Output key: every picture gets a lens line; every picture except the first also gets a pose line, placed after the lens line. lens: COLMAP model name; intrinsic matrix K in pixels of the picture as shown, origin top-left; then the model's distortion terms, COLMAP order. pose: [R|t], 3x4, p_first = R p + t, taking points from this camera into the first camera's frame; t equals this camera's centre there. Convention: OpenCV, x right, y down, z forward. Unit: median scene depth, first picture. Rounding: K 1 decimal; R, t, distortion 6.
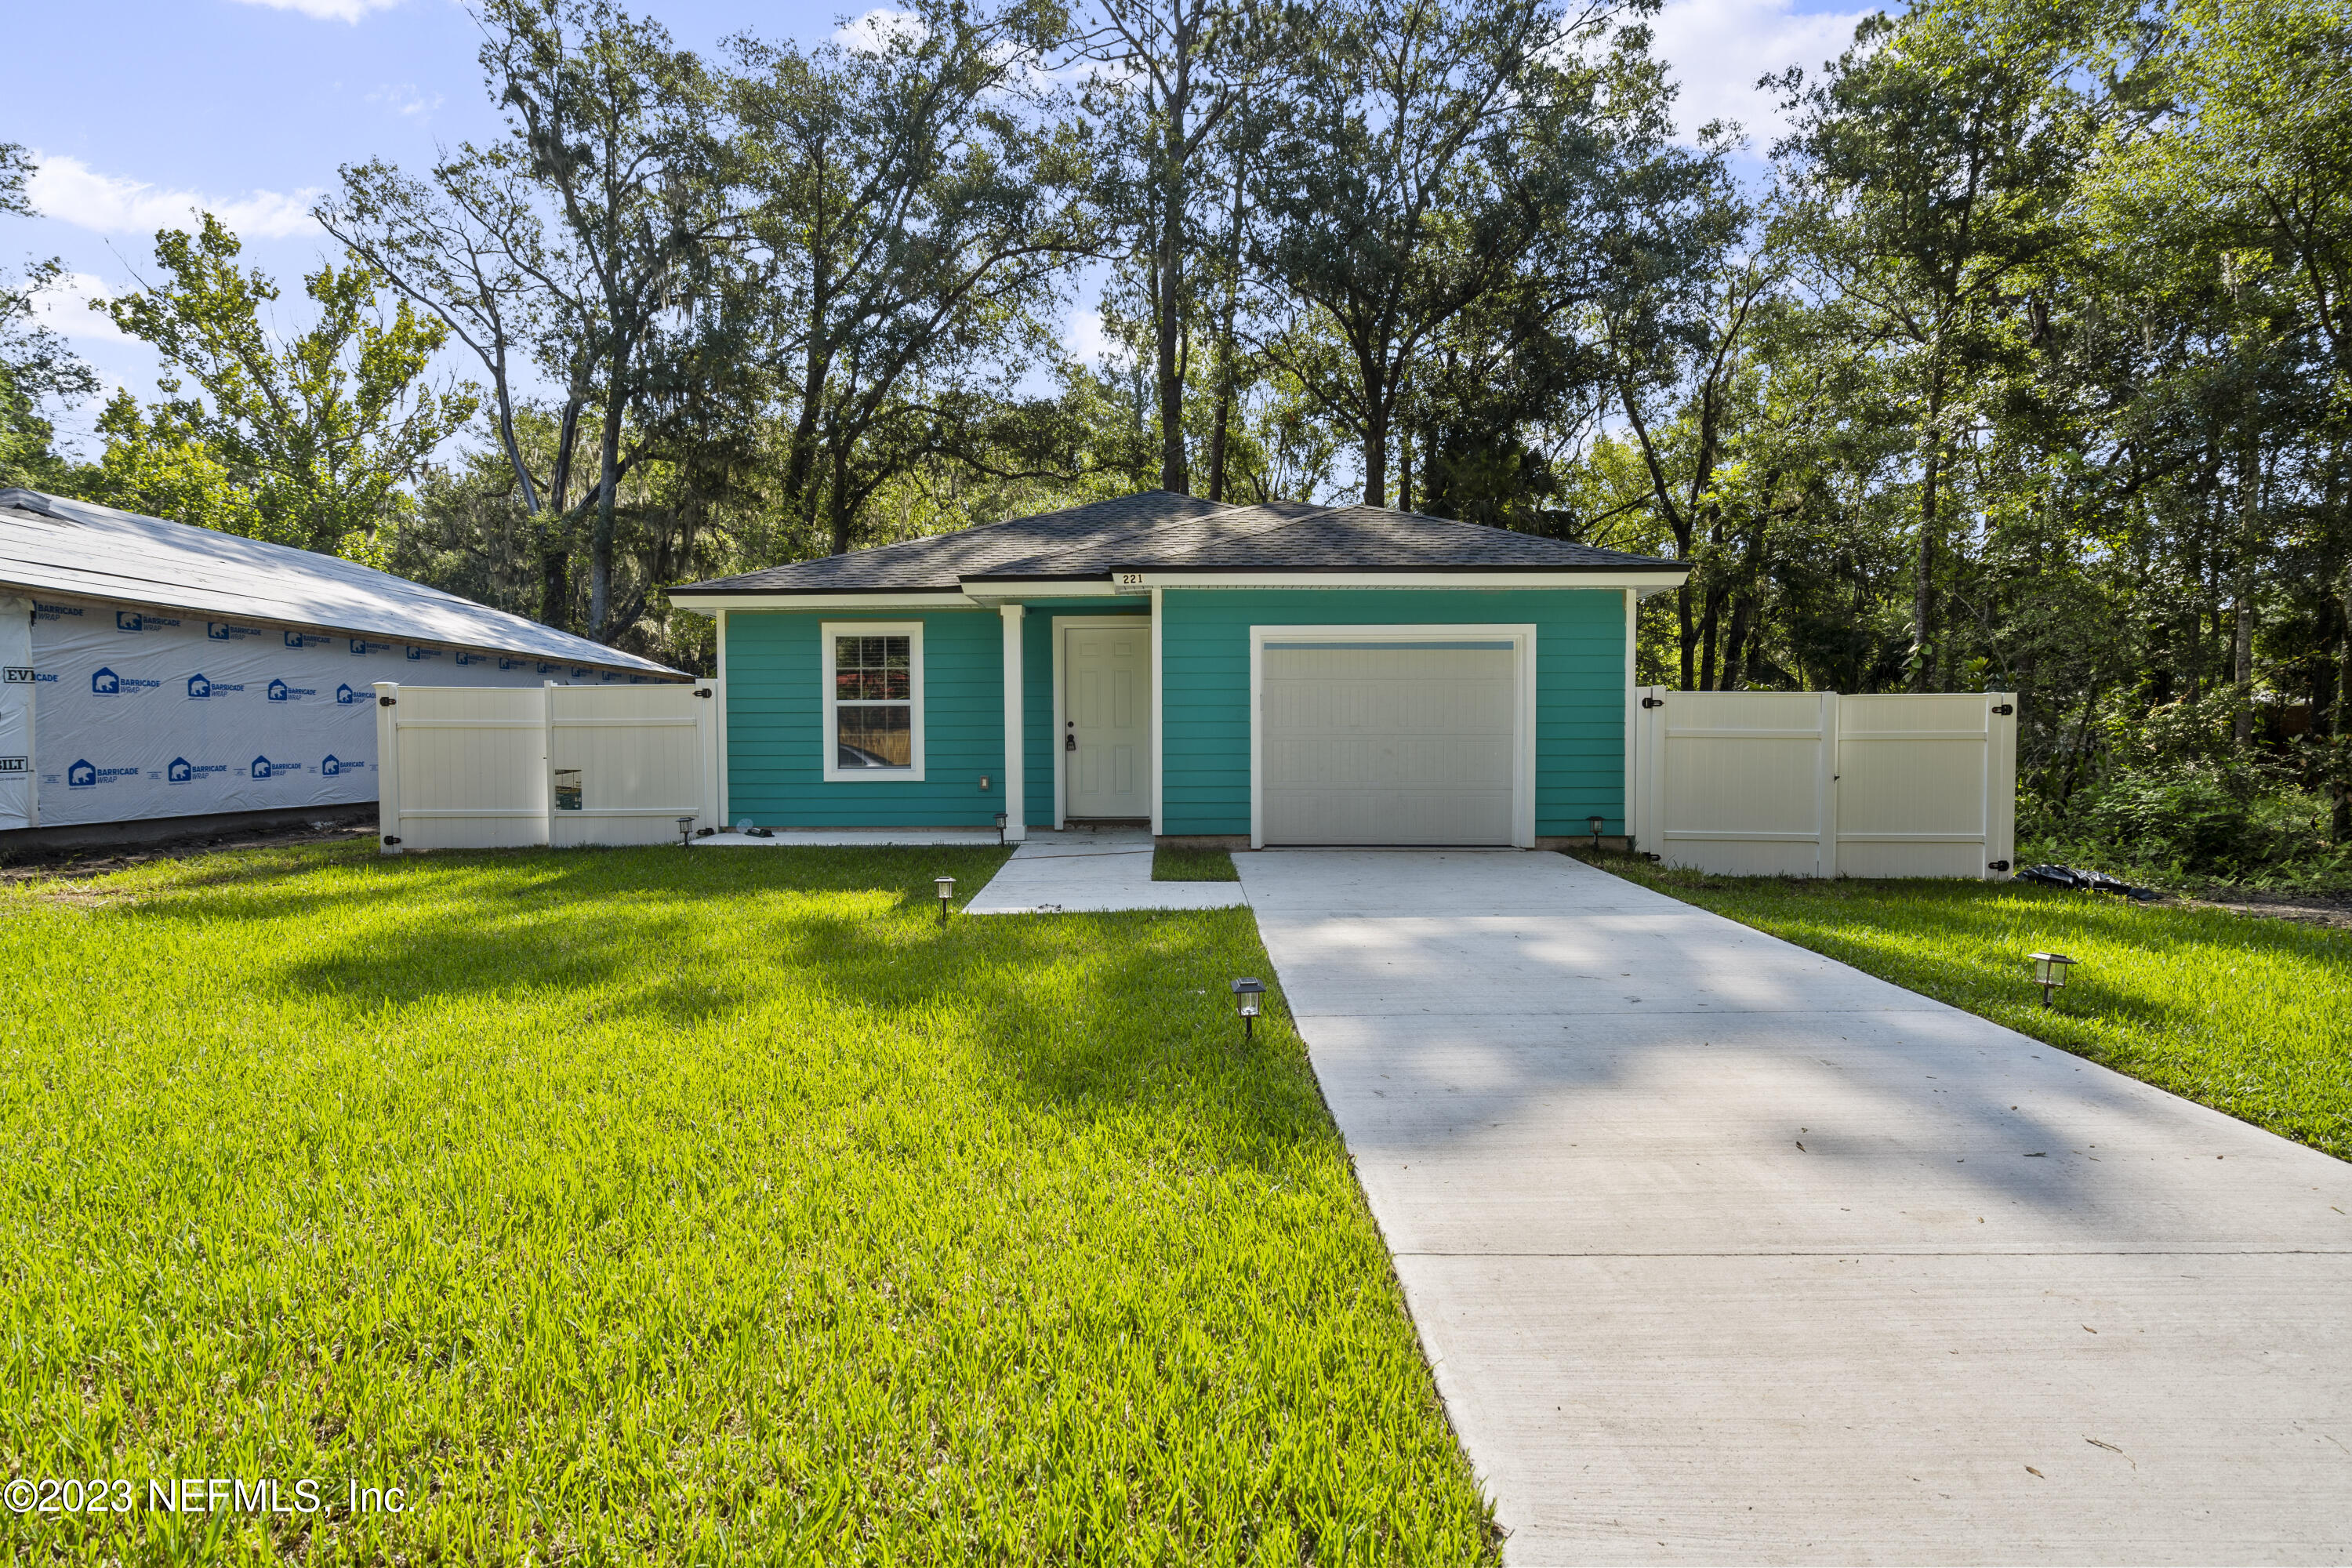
lens RADIAL K [[1154.1, 0, 1176.0], [0, 1154.1, 784.0], [0, 0, 1]] dist [0.002494, -0.000240]
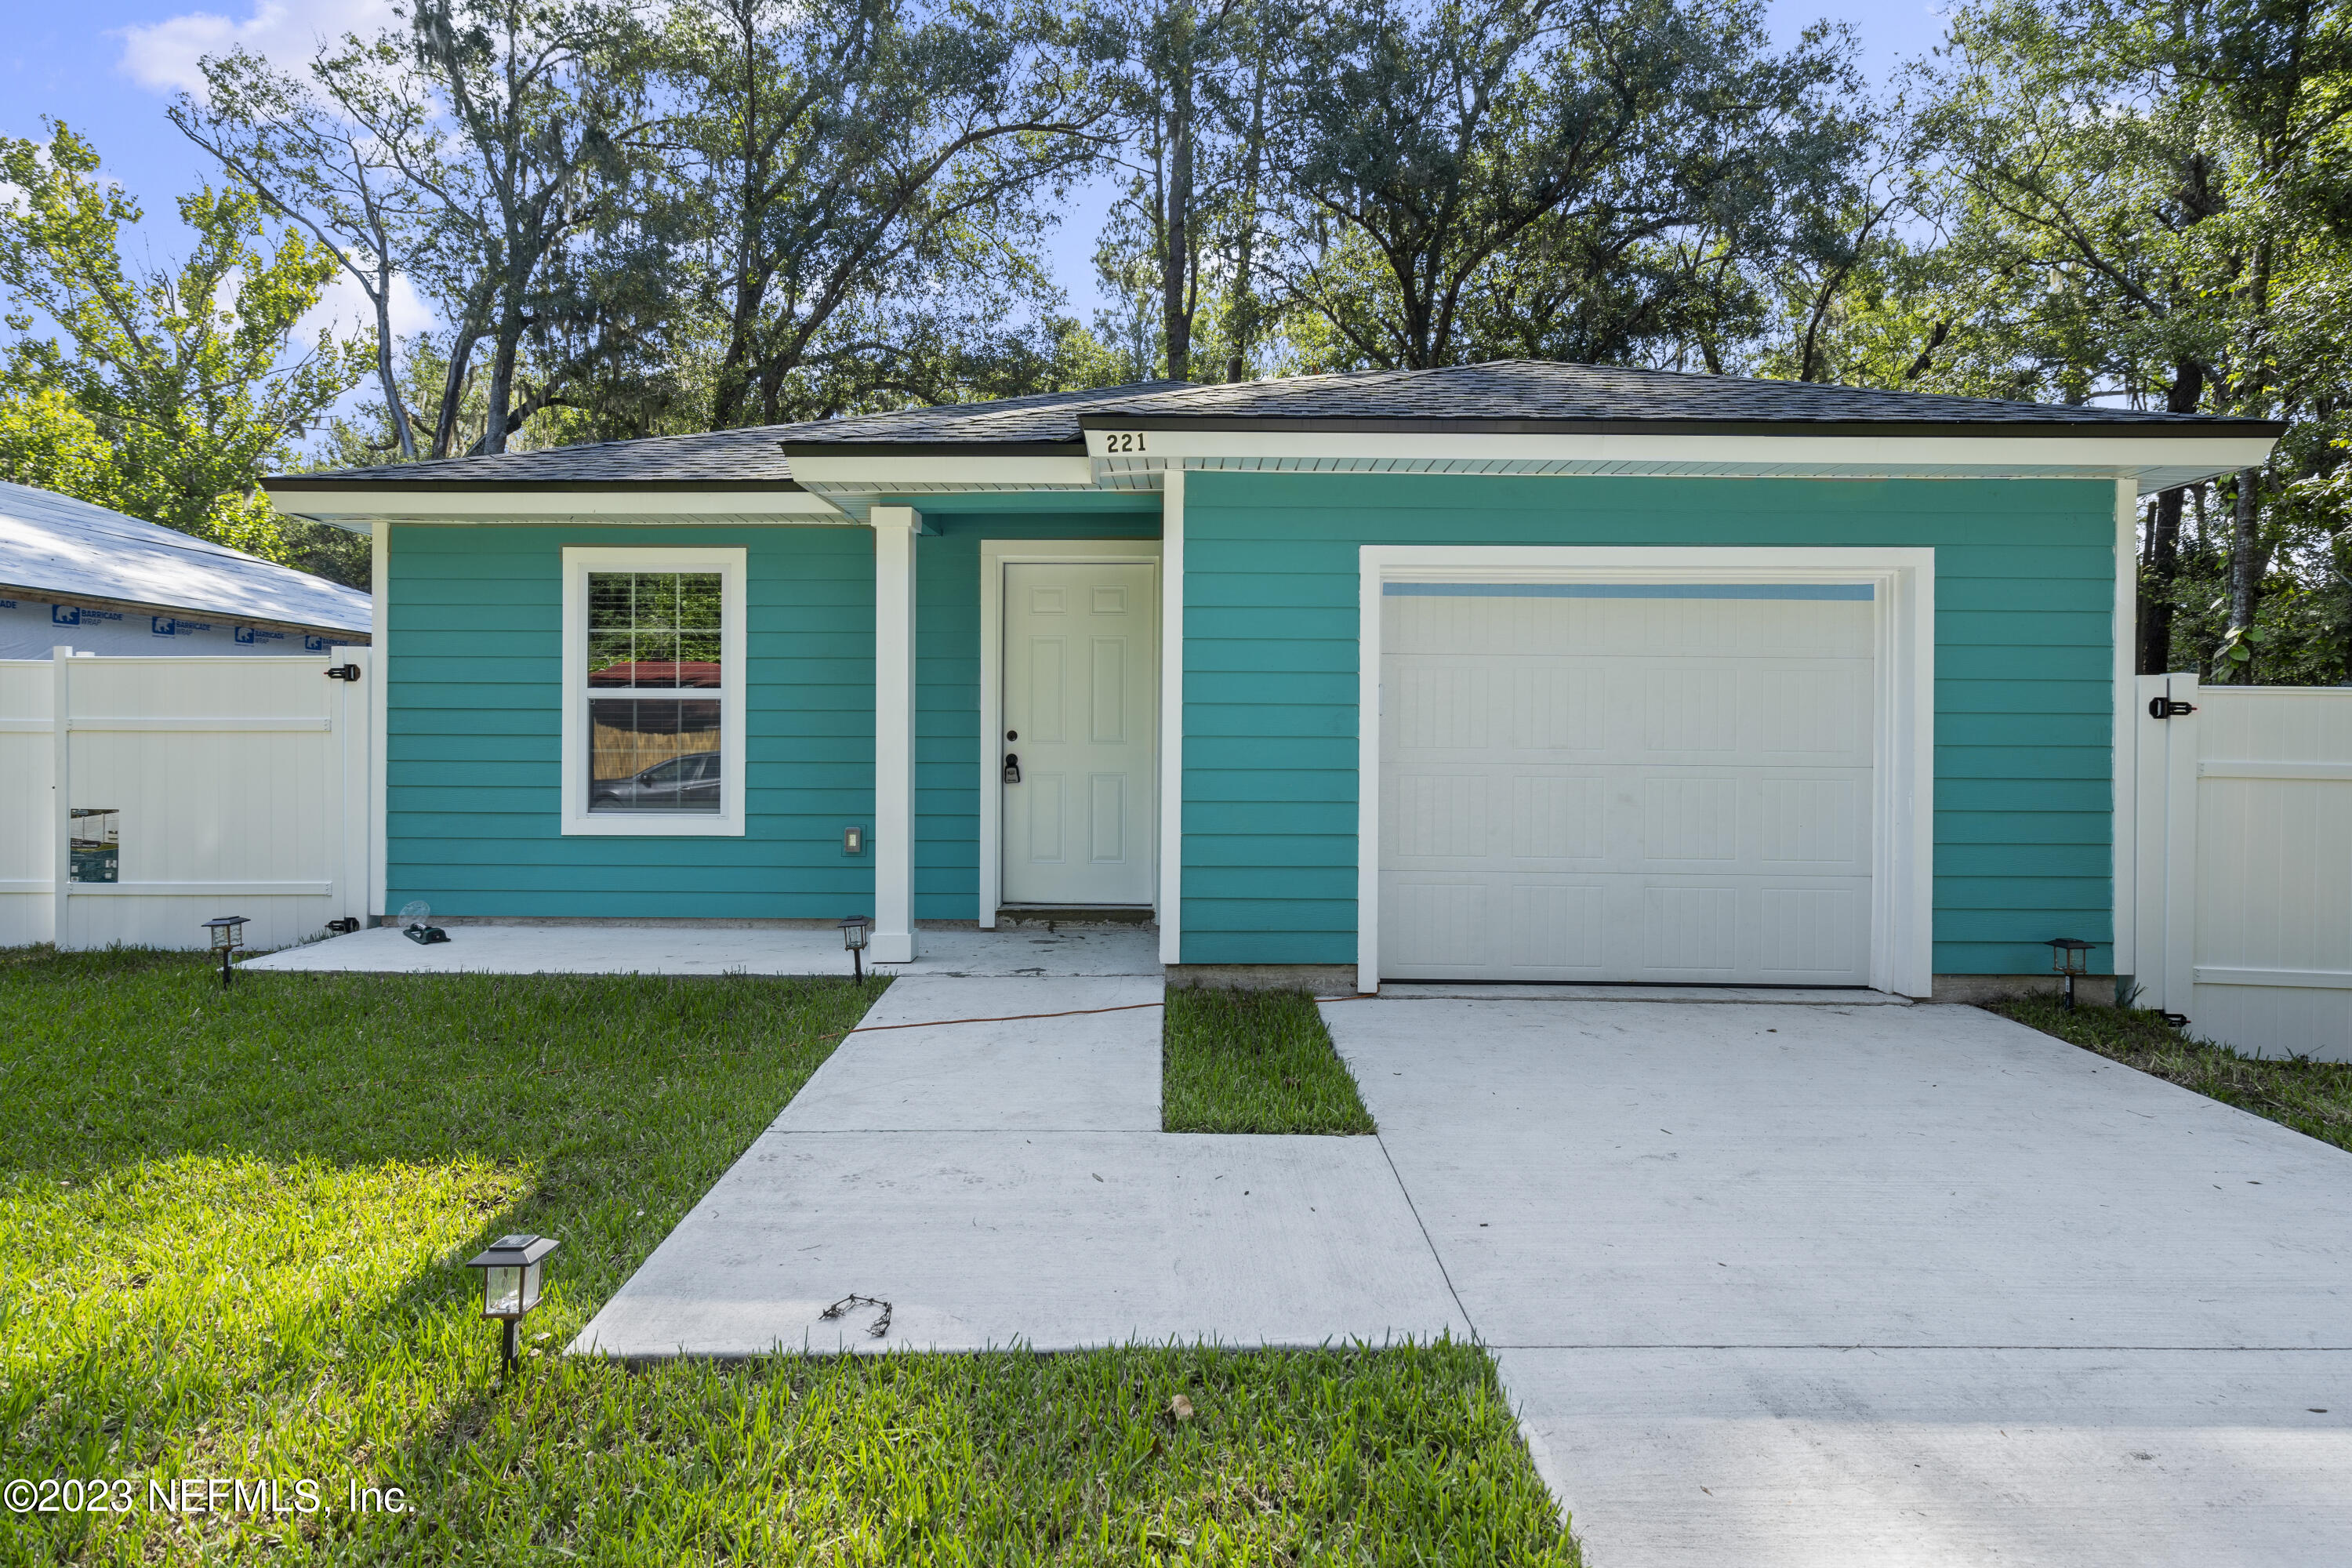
lens RADIAL K [[1269.7, 0, 1144.8], [0, 1269.7, 738.7], [0, 0, 1]] dist [0.001850, 0.000154]
pose [[0.999661, 0.010654, -0.023762, -0.003247], [-0.011591, 0.999146, -0.039650, -0.006675], [0.023319, 0.039912, 0.998931, 0.098055]]
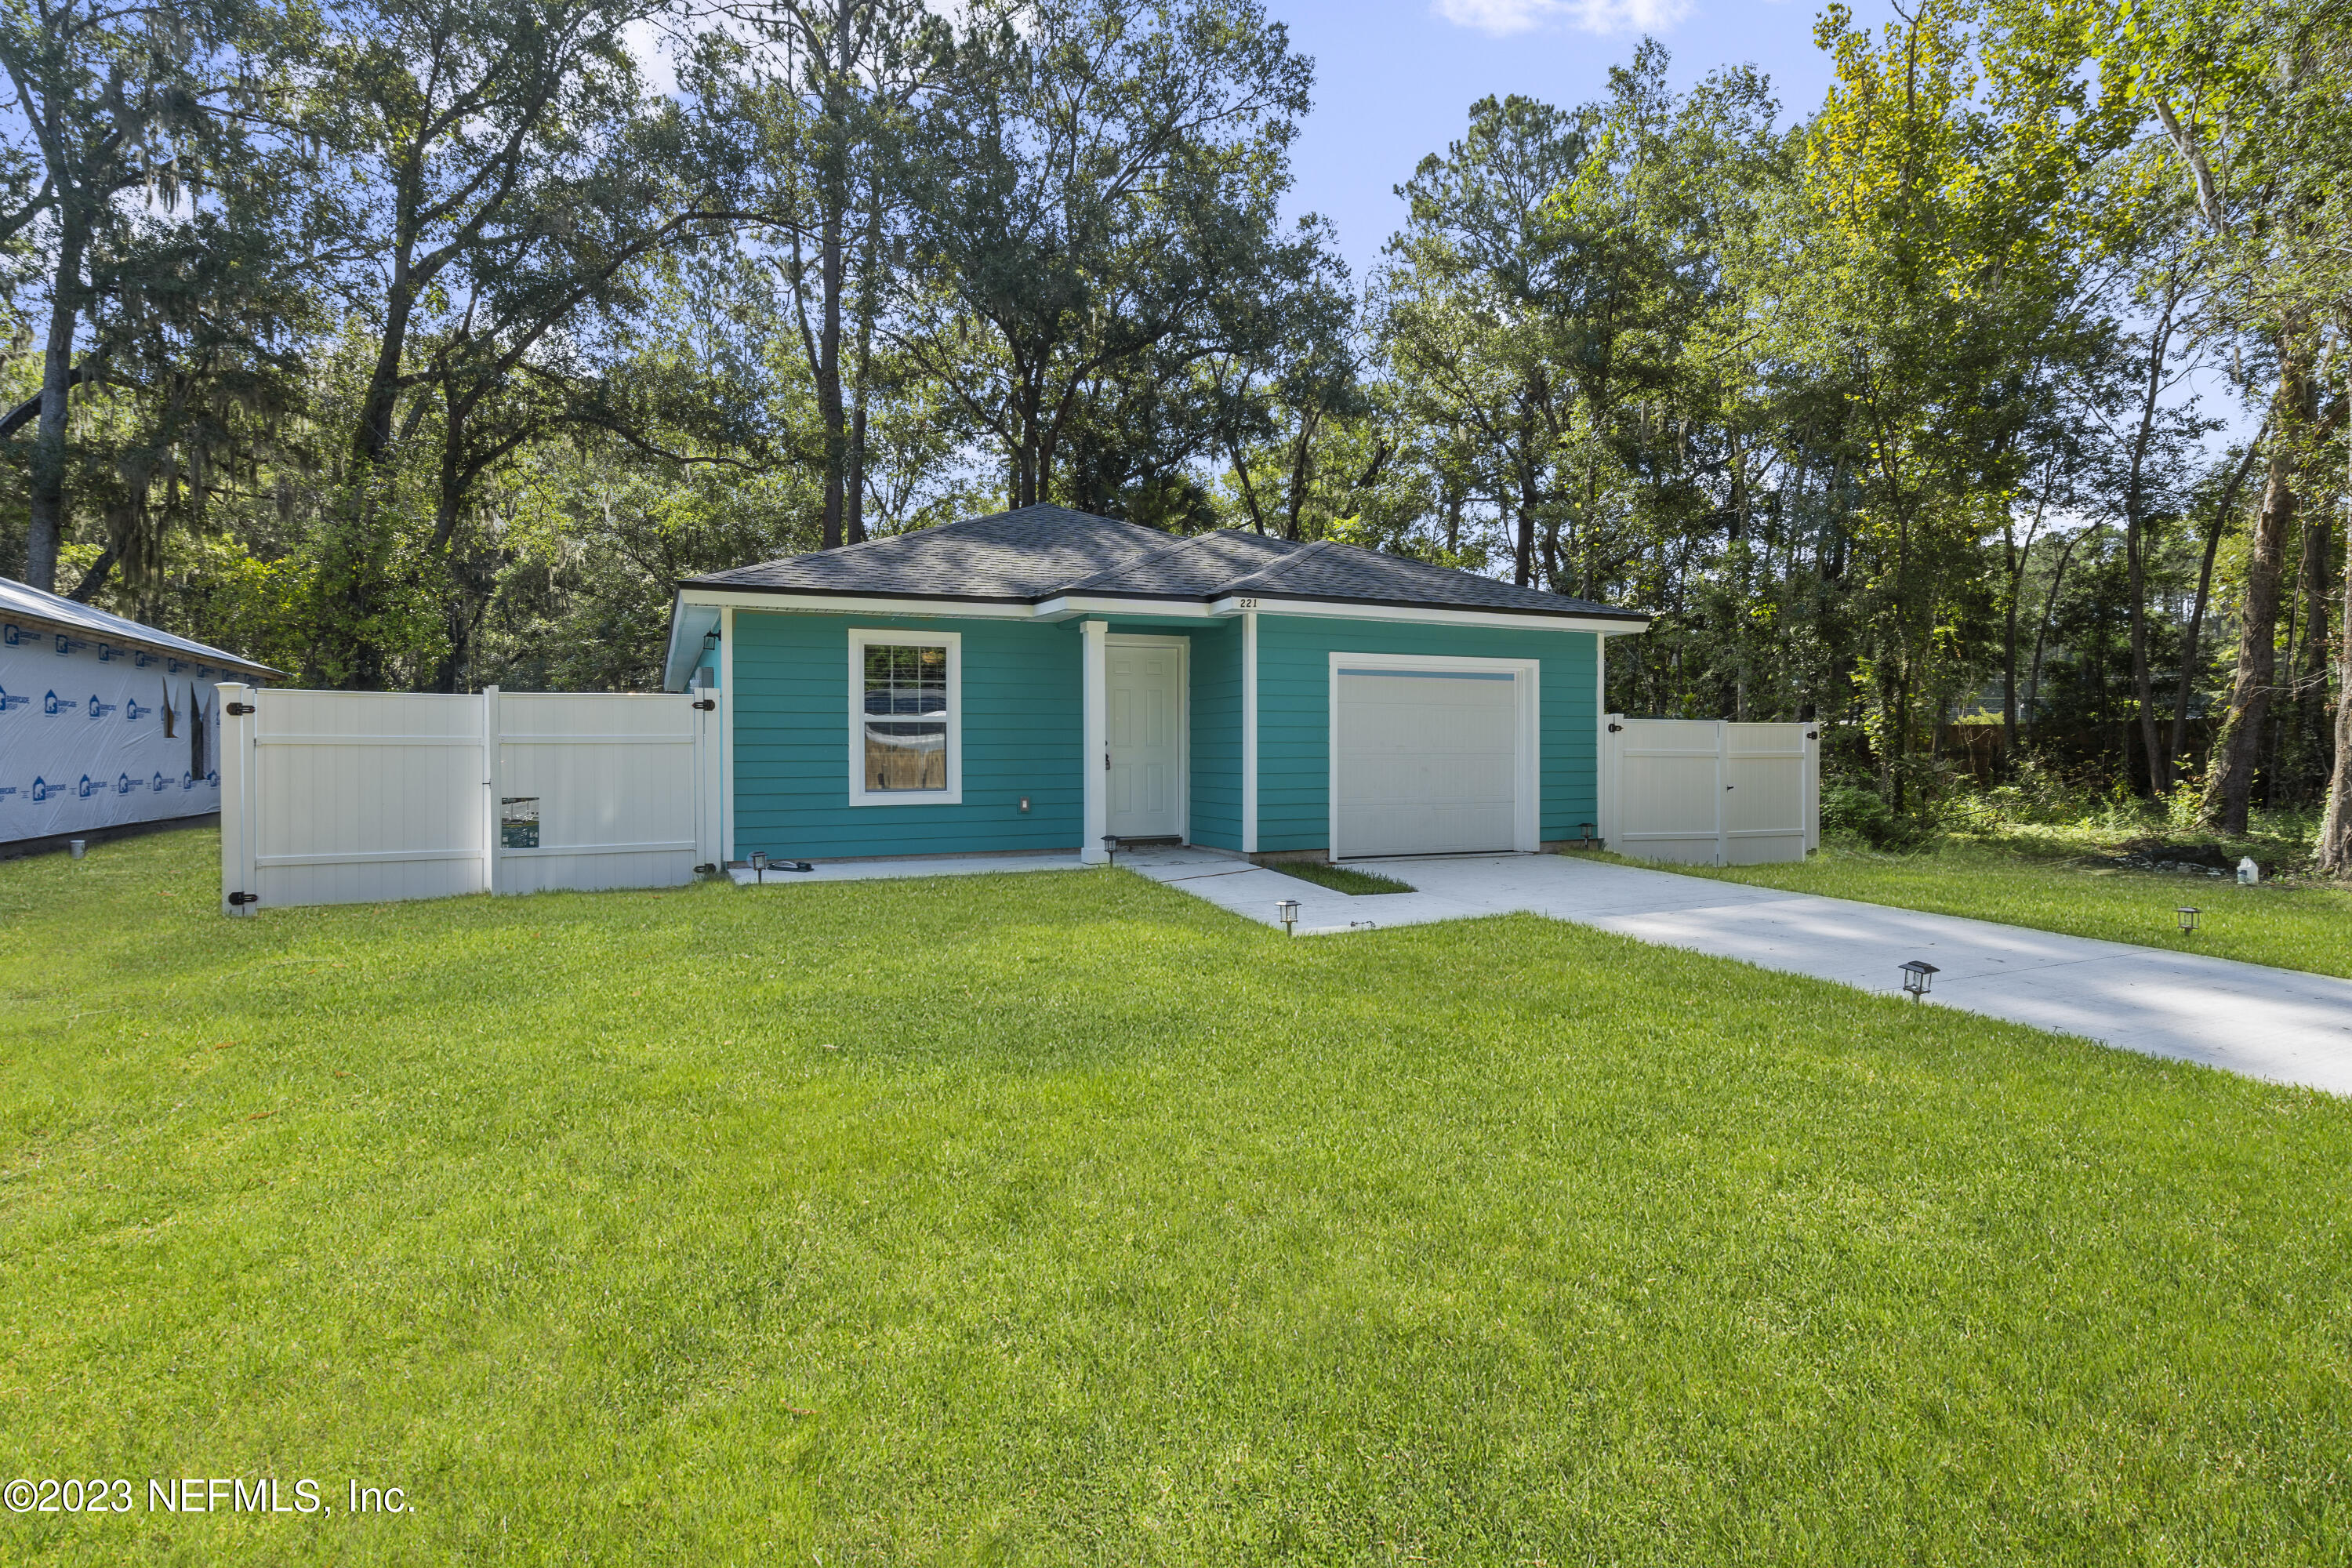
lens RADIAL K [[1147.1, 0, 1243.4], [0, 1147.1, 764.3], [0, 0, 1]] dist [0.001043, -0.000046]
pose [[0.907000, -0.004082, 0.421111, -0.098142], [0.015894, 0.999572, -0.024542, -0.001984], [-0.420831, 0.028953, 0.906677, 0.017034]]
